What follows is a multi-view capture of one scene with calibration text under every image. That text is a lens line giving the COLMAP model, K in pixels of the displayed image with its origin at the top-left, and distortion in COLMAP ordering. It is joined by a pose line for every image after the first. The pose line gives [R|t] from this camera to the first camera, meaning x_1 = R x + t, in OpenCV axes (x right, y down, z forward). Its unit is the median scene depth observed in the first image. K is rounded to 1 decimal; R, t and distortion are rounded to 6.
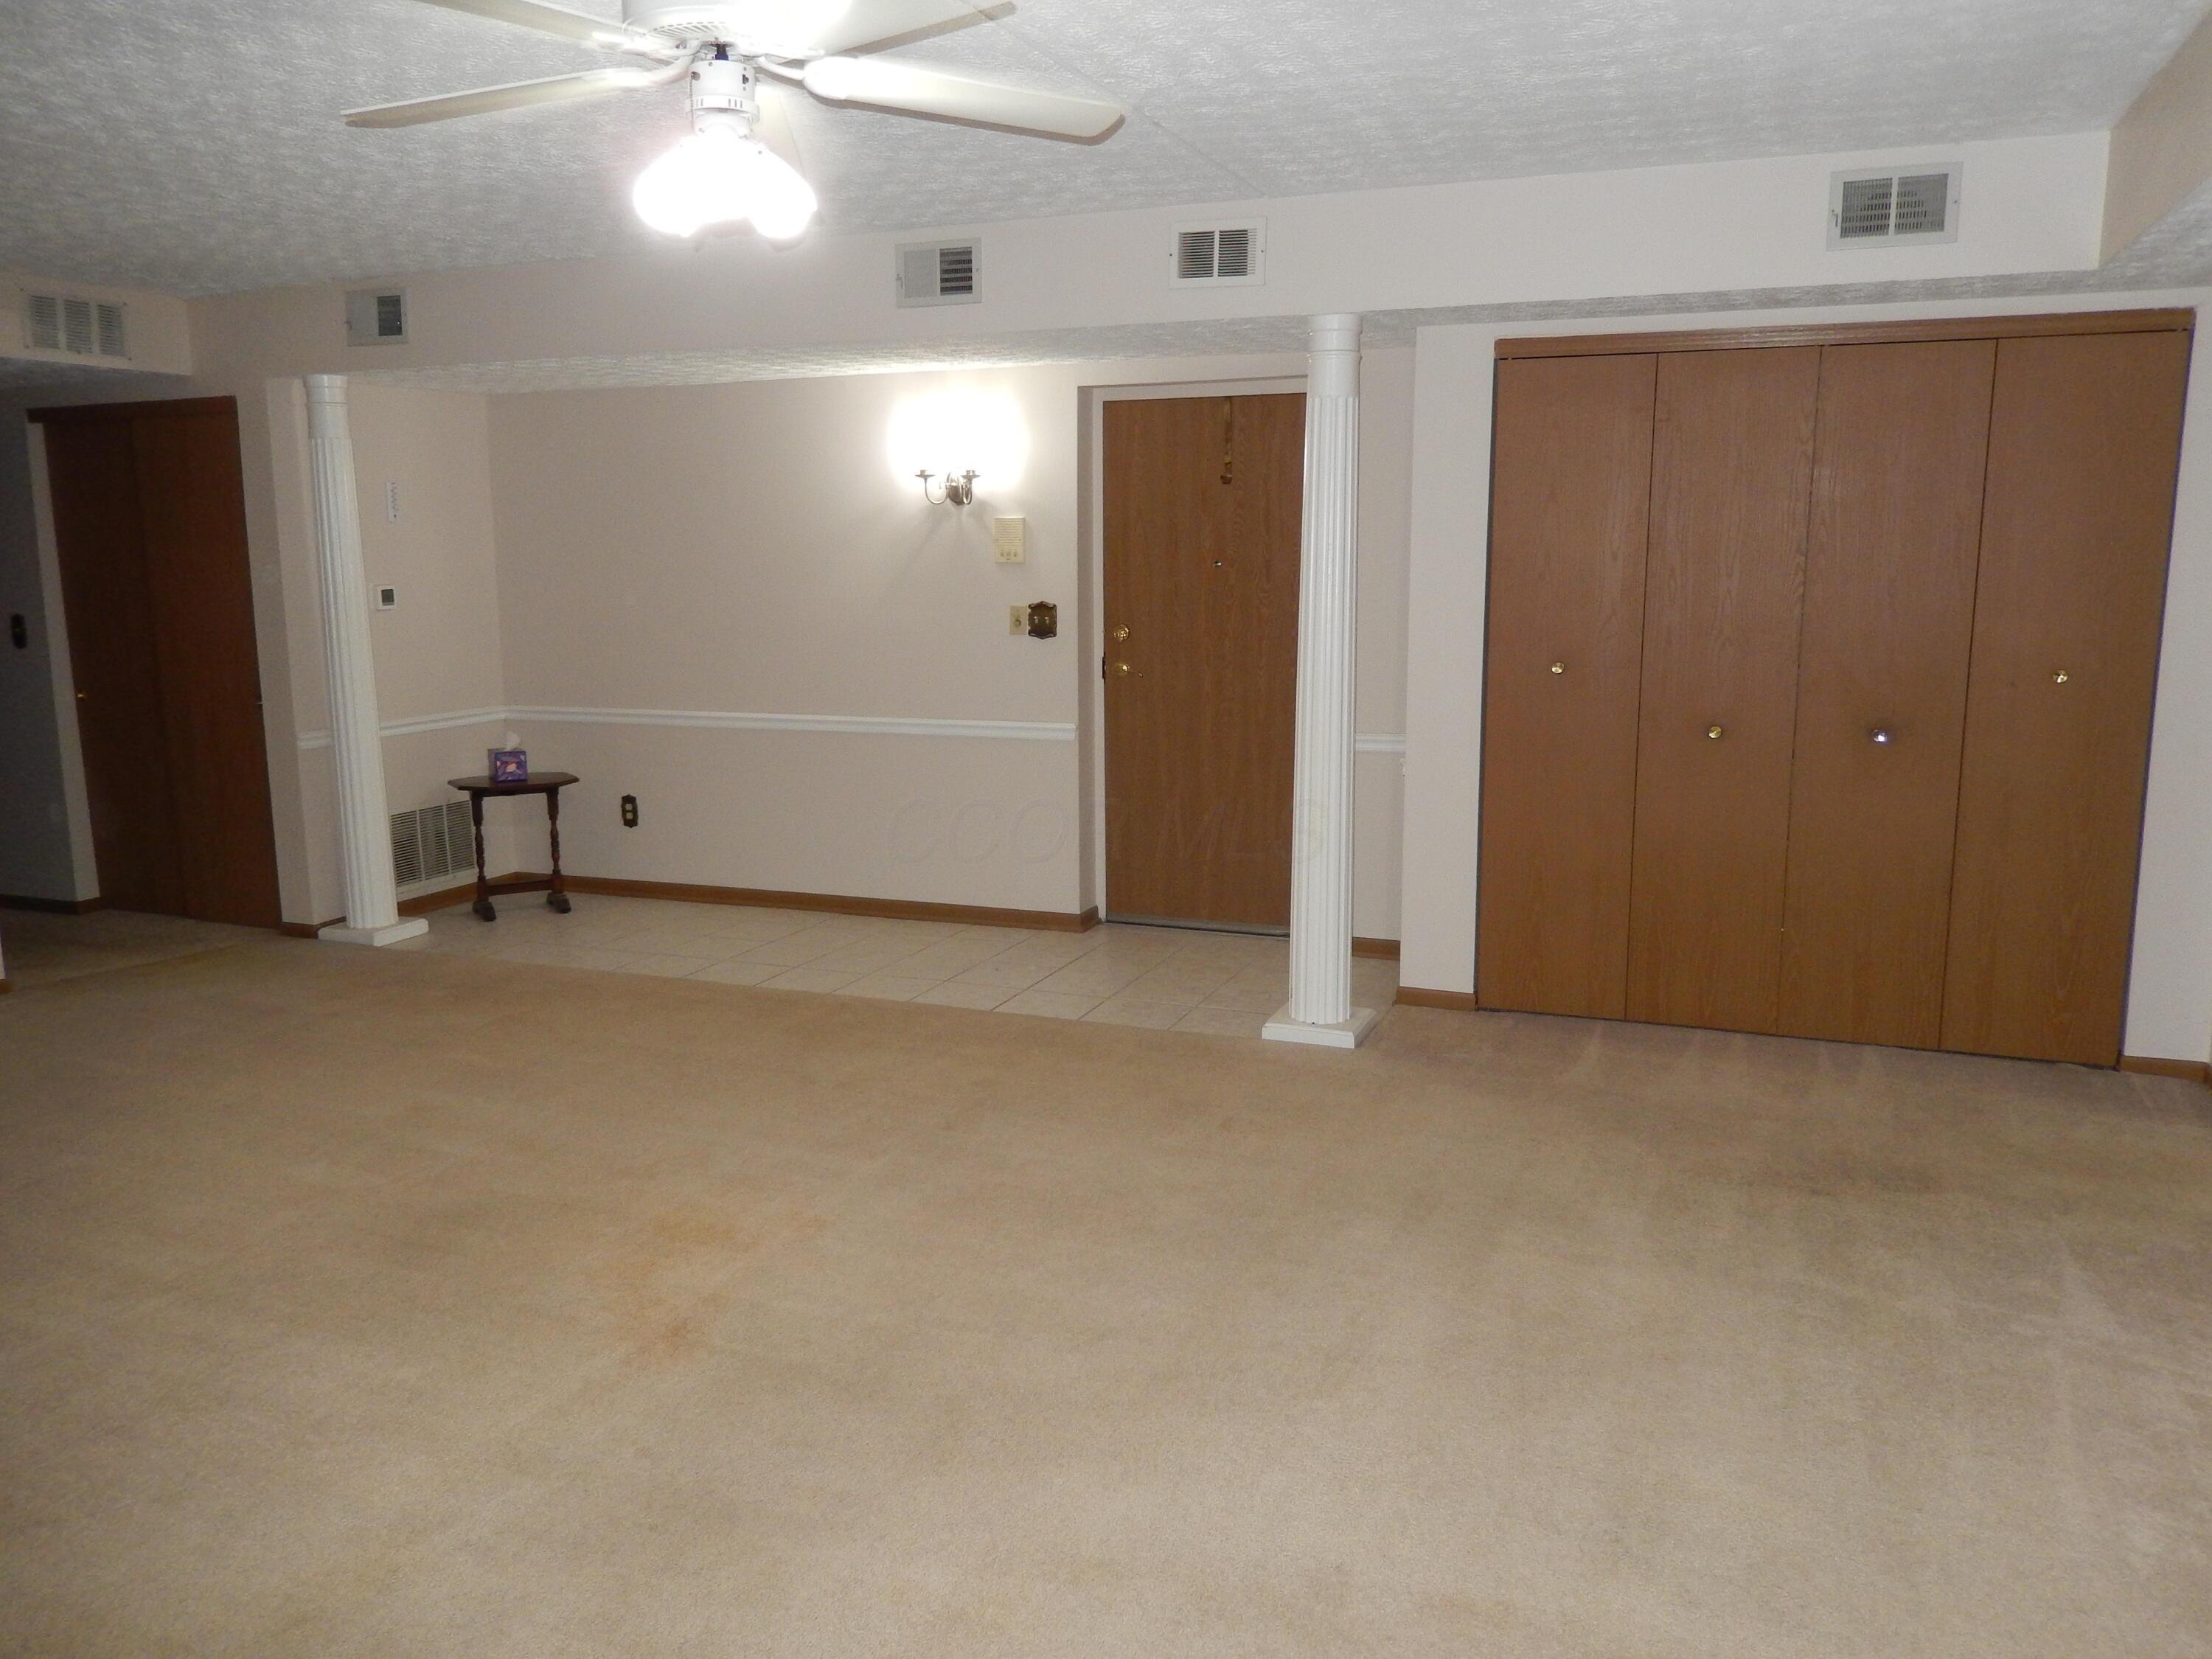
lens RADIAL K [[1637.9, 0, 1099.8], [0, 1637.9, 836.8], [0, 0, 1]] dist [-0.008995, -0.004081]
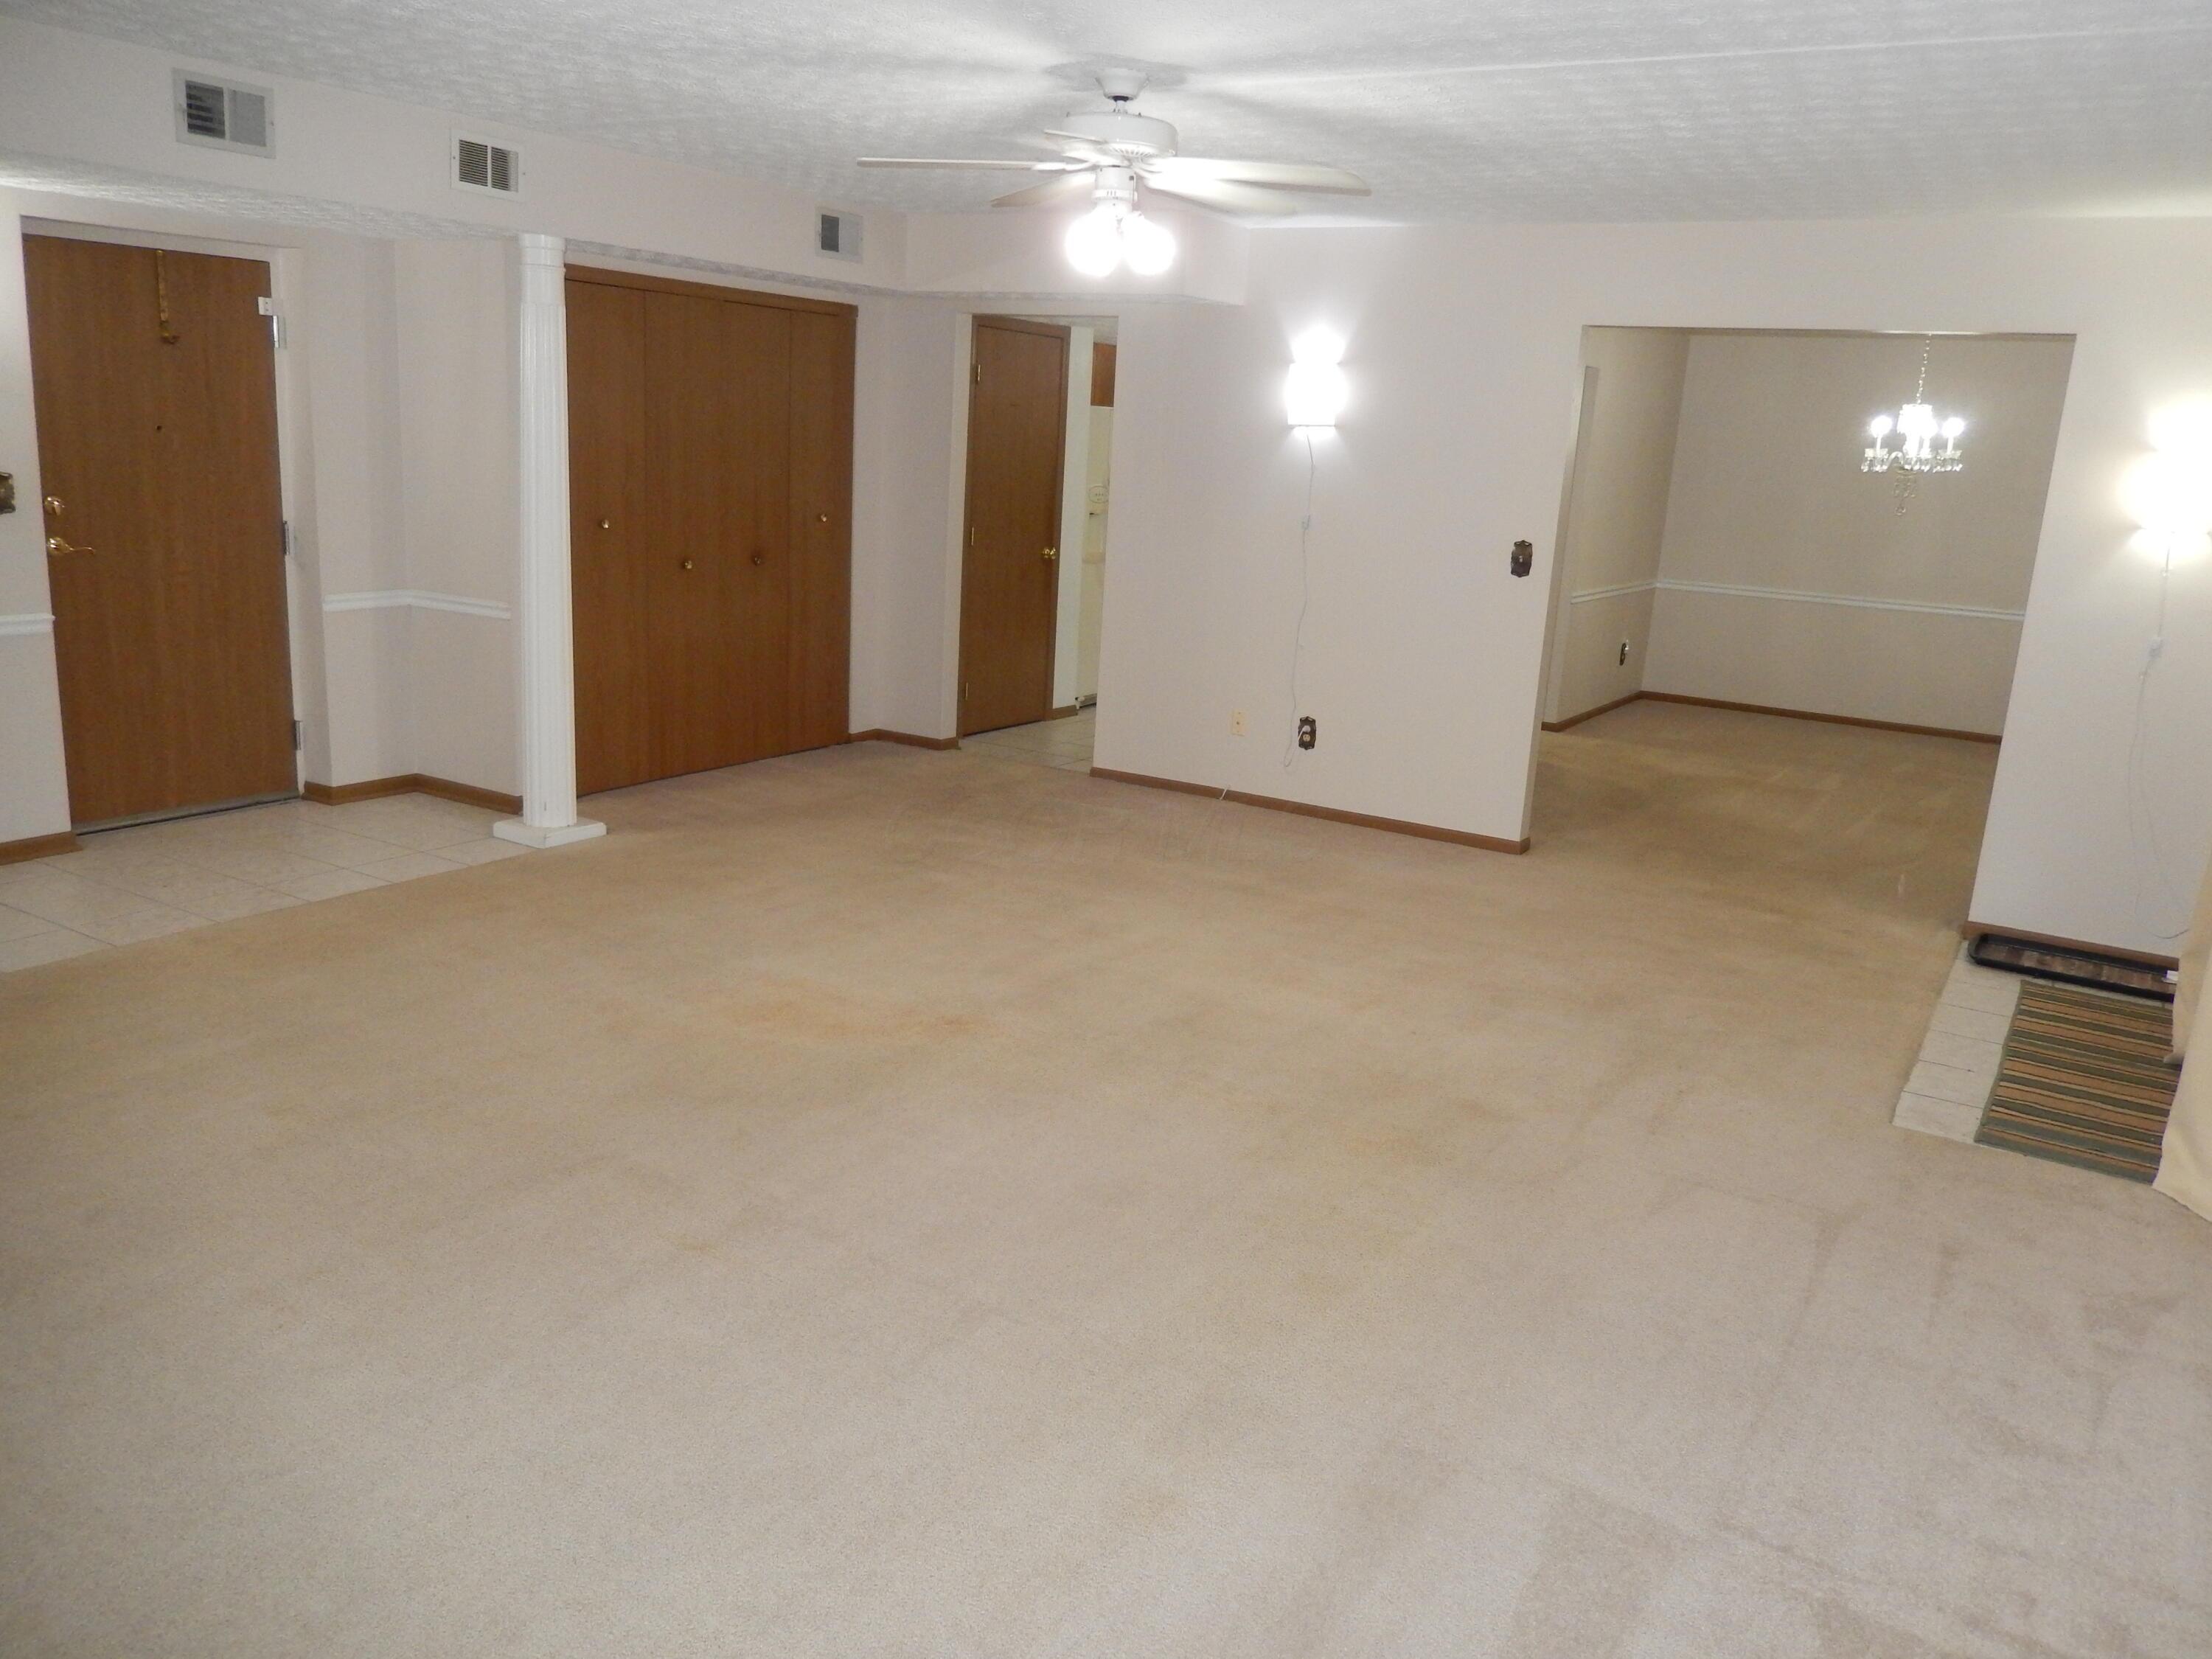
lens RADIAL K [[1633.1, 0, 1090.4], [0, 1633.1, 827.3], [0, 0, 1]] dist [-0.023590, -0.006709]
pose [[0.177461, -0.208913, 0.961698, -0.766217], [0.126630, 0.973932, 0.188204, -0.048924], [-0.975947, 0.088380, 0.199290, 0.298146]]
